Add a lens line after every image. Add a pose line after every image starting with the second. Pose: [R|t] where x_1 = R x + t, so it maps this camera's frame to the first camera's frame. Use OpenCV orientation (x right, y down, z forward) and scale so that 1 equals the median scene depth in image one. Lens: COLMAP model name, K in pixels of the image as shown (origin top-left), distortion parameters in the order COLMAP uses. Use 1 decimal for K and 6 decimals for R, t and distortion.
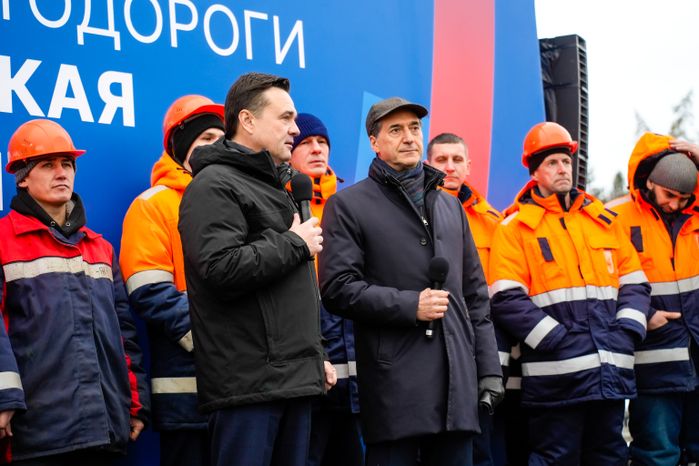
lens RADIAL K [[1482.7, 0, 349.5], [0, 1482.7, 233.0], [0, 0, 1]] dist [-0.000427, -0.113824]
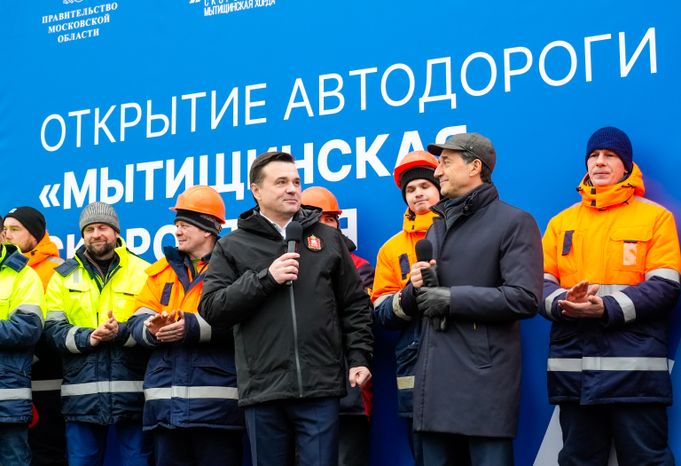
lens RADIAL K [[1497.4, 0, 340.5], [0, 1497.4, 233.0], [0, 0, 1]] dist [0.043202, -0.052213]
pose [[0.254701, -0.053164, -0.965557, 1.049378], [0.108351, 0.993769, -0.026136, 0.004257], [0.960931, -0.097962, 0.258874, 0.573826]]
